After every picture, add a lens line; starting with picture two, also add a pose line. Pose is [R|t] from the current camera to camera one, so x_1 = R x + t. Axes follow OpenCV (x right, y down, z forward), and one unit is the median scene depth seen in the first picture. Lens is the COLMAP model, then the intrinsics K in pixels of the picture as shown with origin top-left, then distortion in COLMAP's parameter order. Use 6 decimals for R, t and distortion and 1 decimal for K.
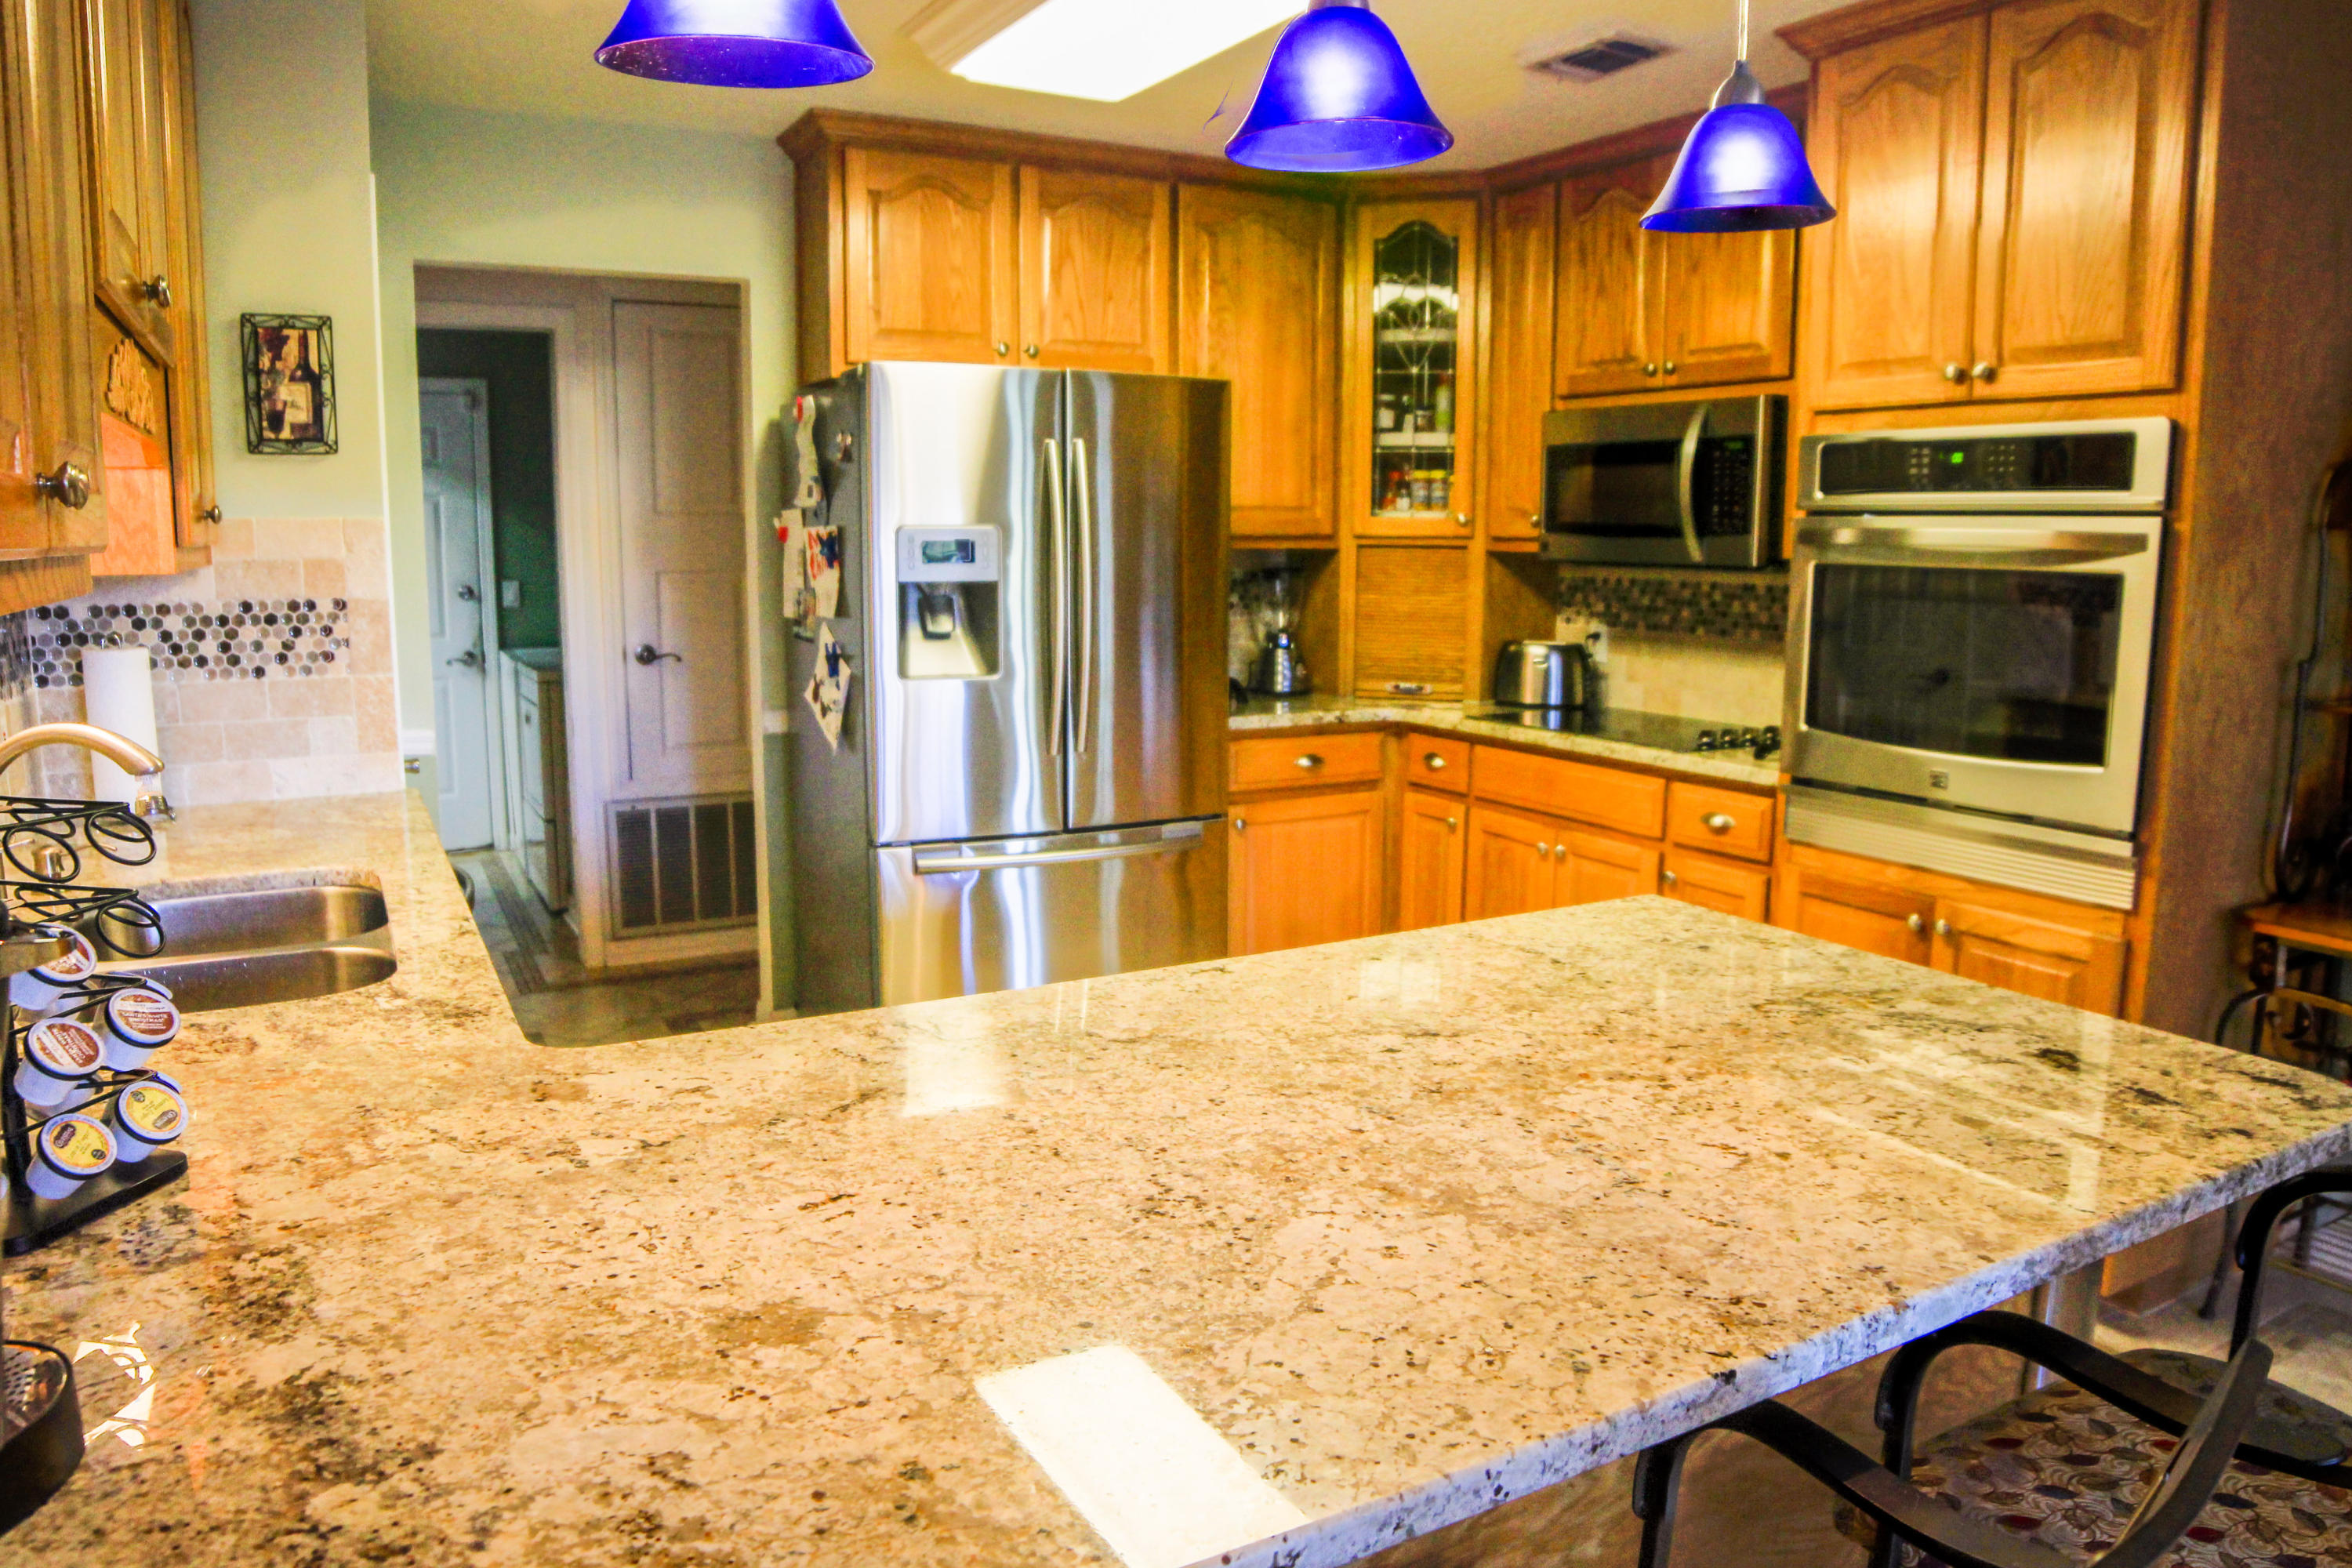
lens RADIAL K [[1559.8, 0, 1185.0], [0, 1559.8, 788.3], [0, 0, 1]] dist [-0.120185, 0.055703]
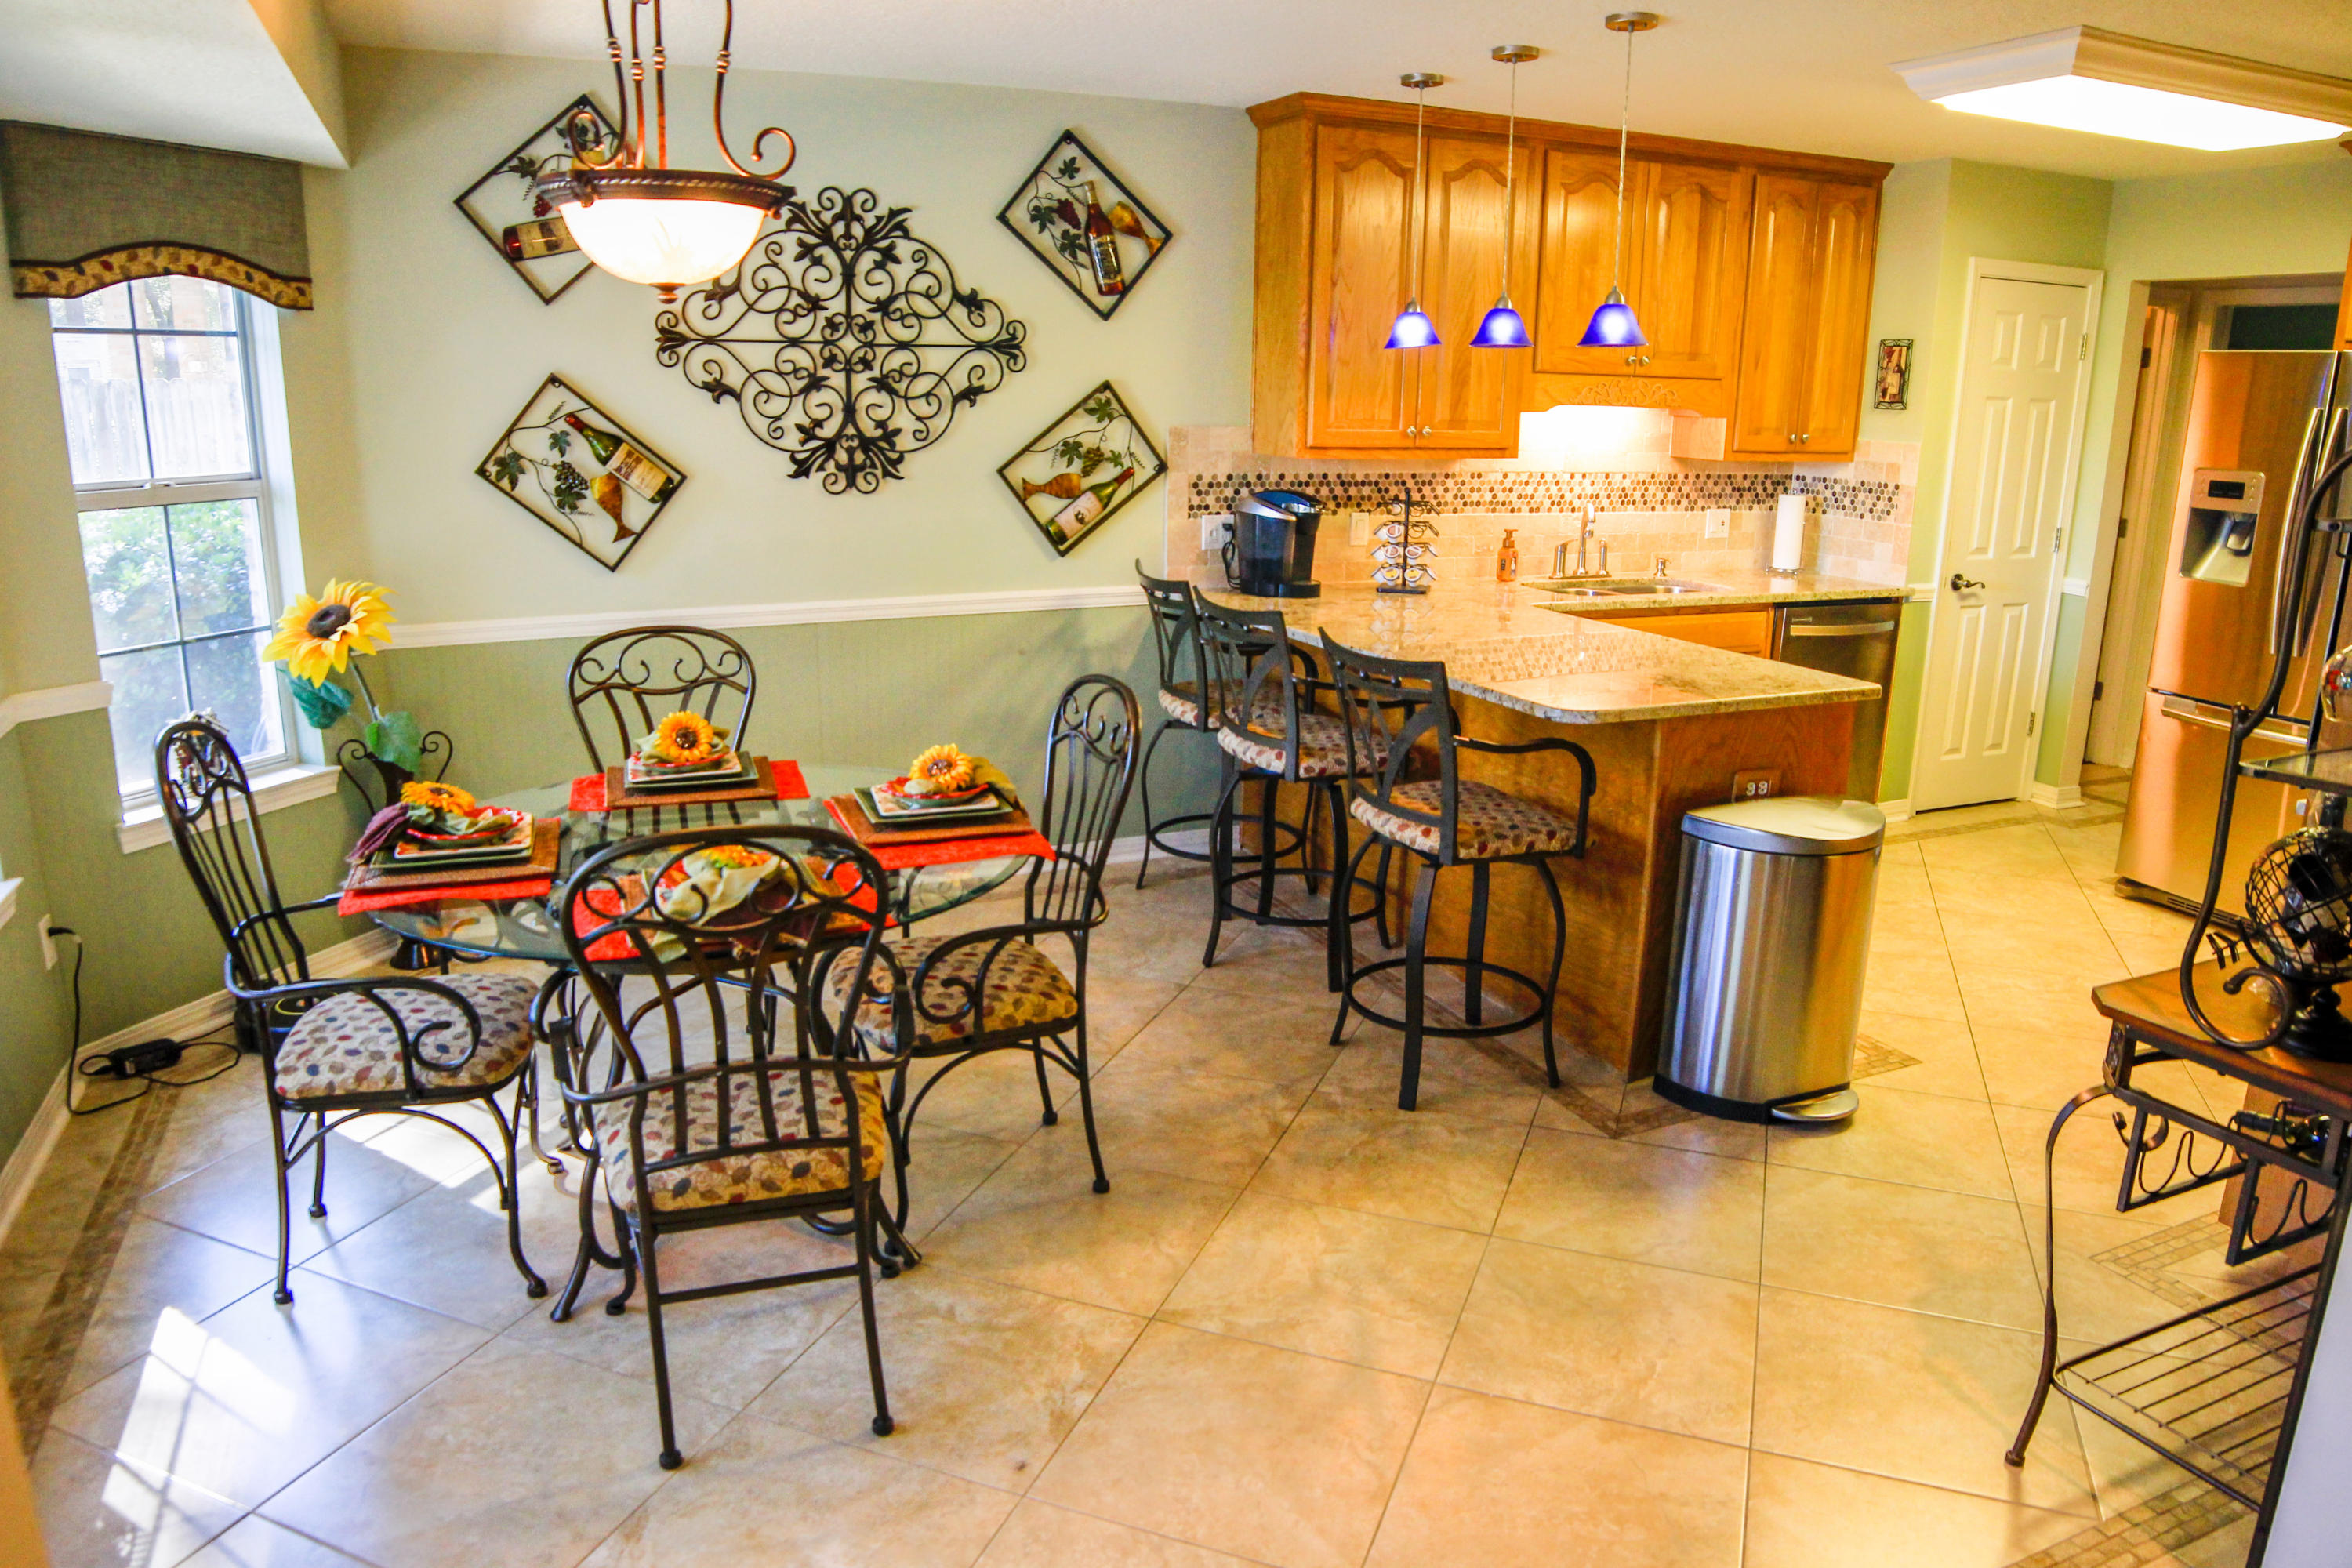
lens RADIAL K [[1559.8, 0, 1185.0], [0, 1559.8, 788.3], [0, 0, 1]] dist [-0.120185, 0.055703]
pose [[-0.086434, 0.245207, -0.965610, 1.575590], [-0.175232, 0.950385, 0.257026, -0.097605], [0.980726, 0.191421, -0.039178, 0.254991]]
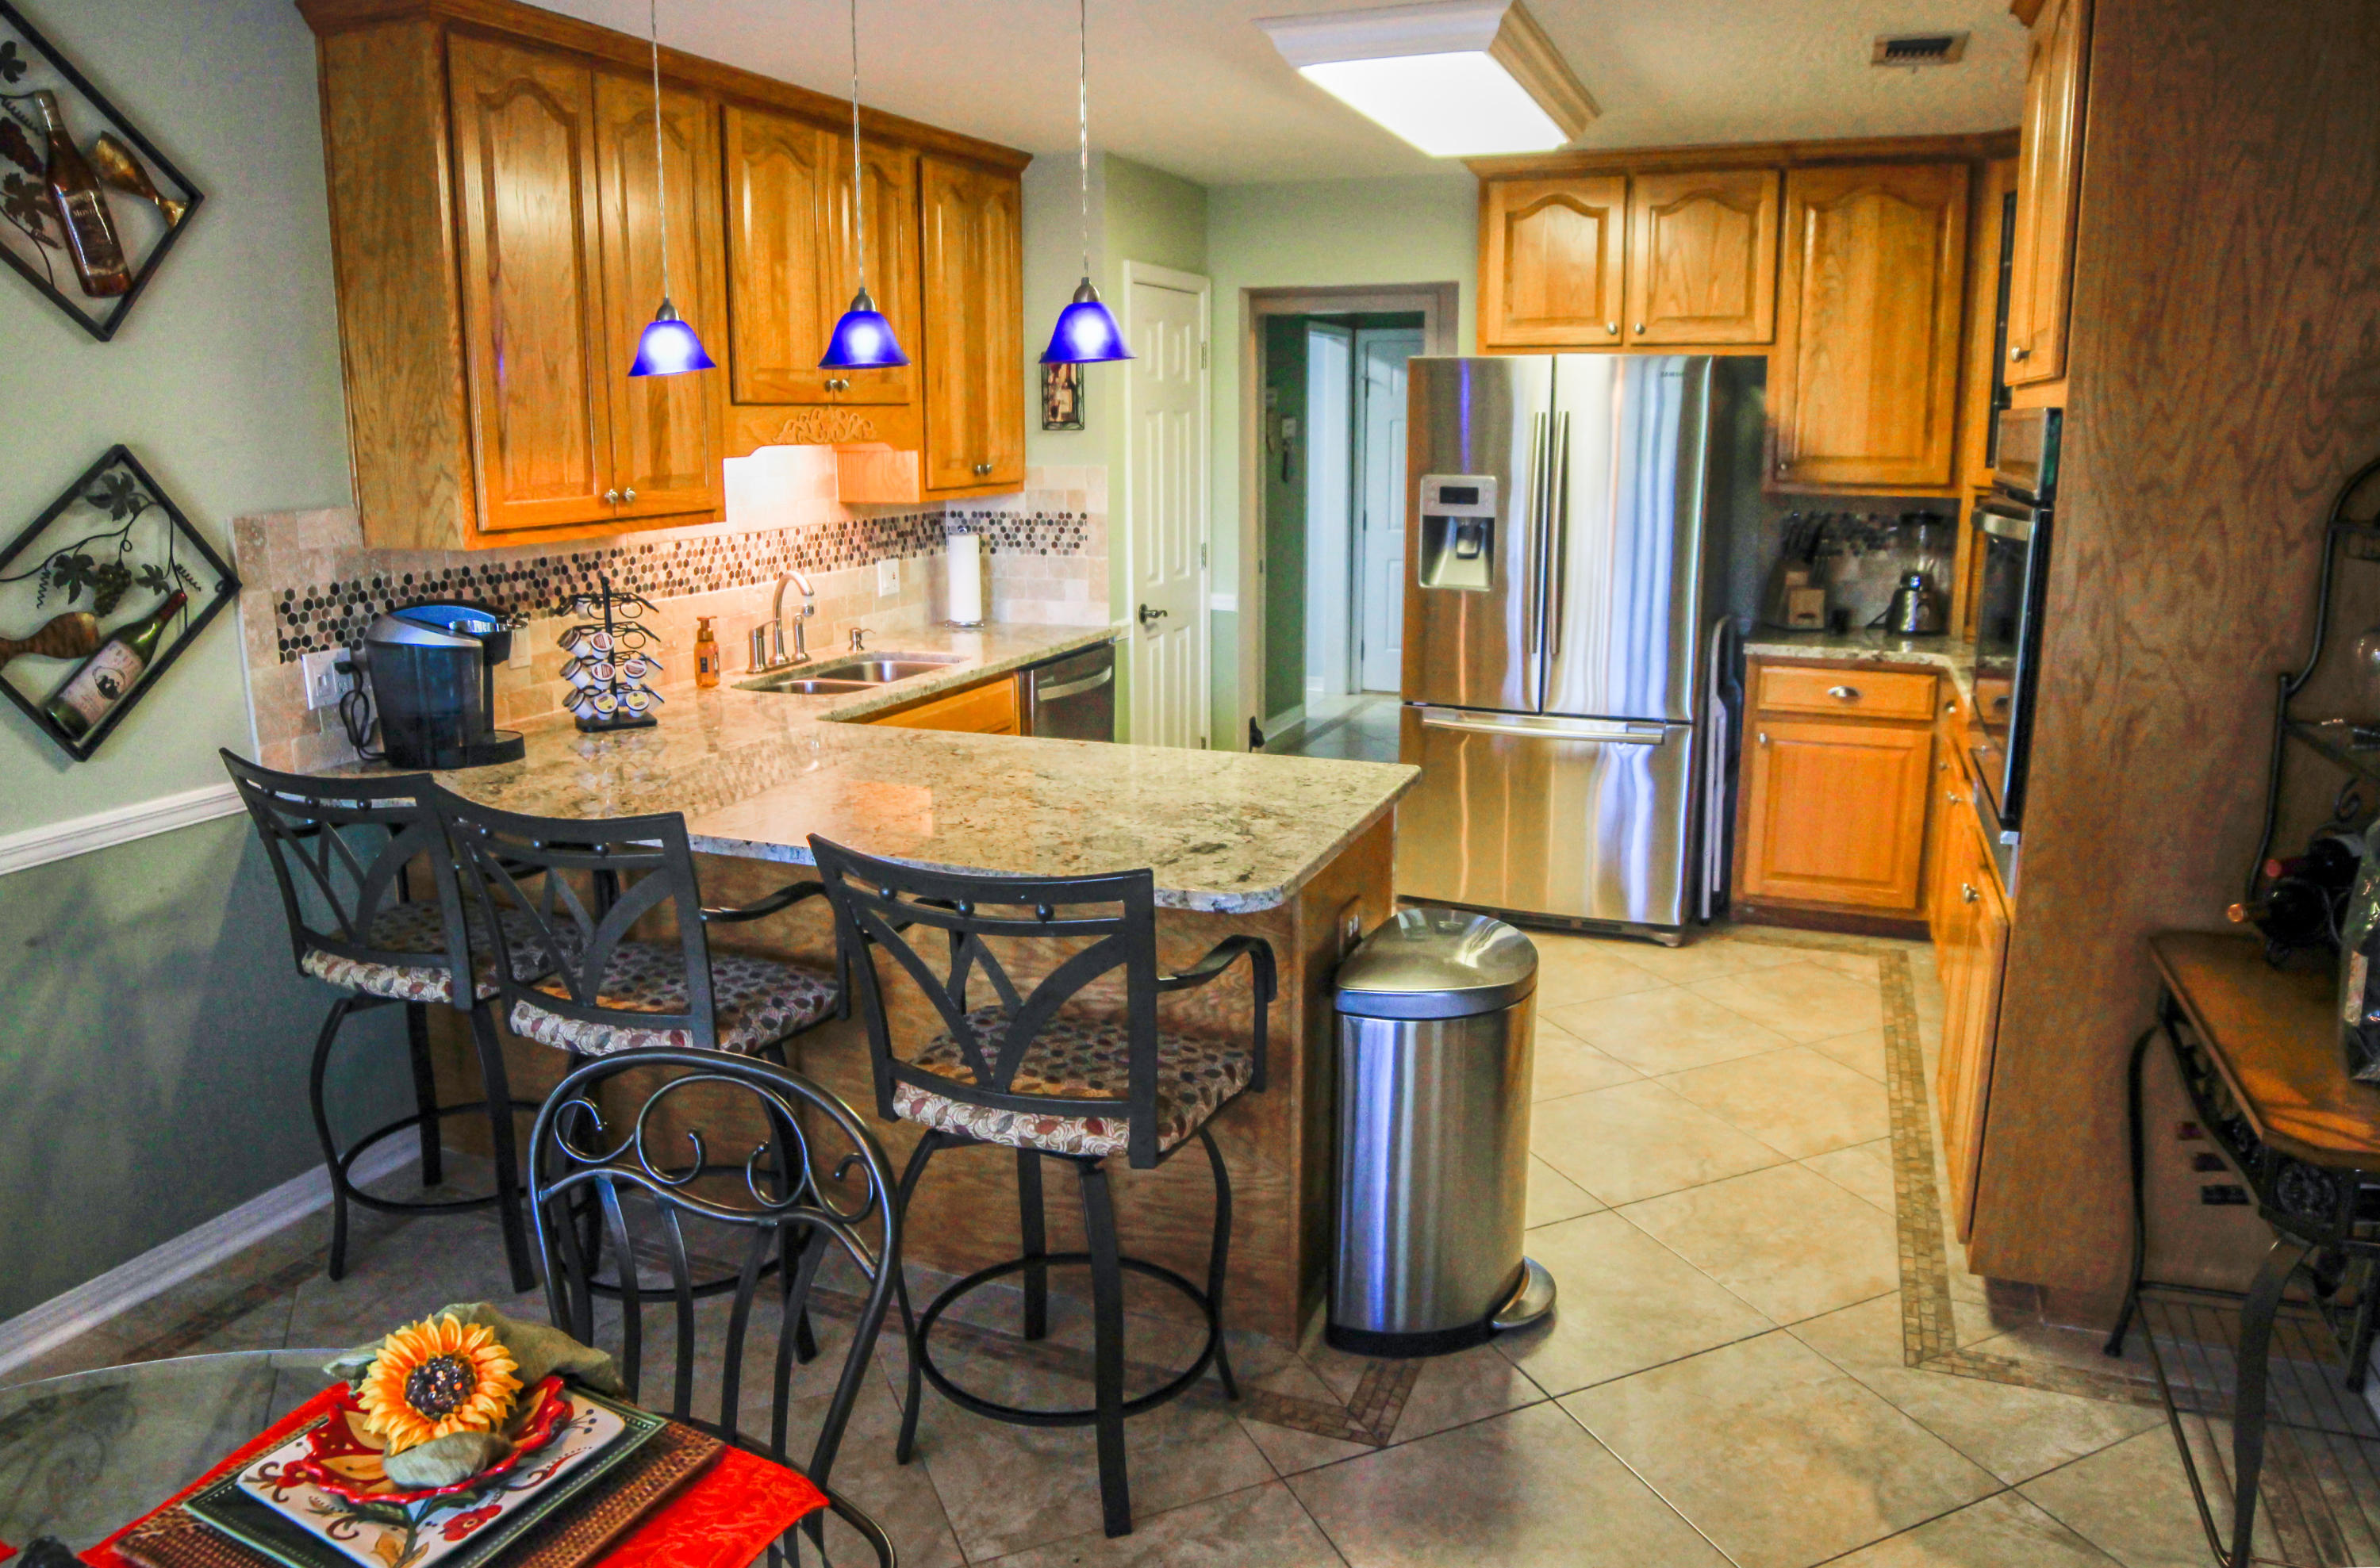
lens RADIAL K [[1603.2, 0, 1191.5], [0, 1603.2, 765.3], [0, 0, 1]] dist [-0.121654, 0.050919]
pose [[0.632510, 0.156788, -0.758517, 0.998679], [-0.115830, 0.987433, 0.107517, -0.052436], [0.765842, 0.019853, 0.642722, -0.086616]]
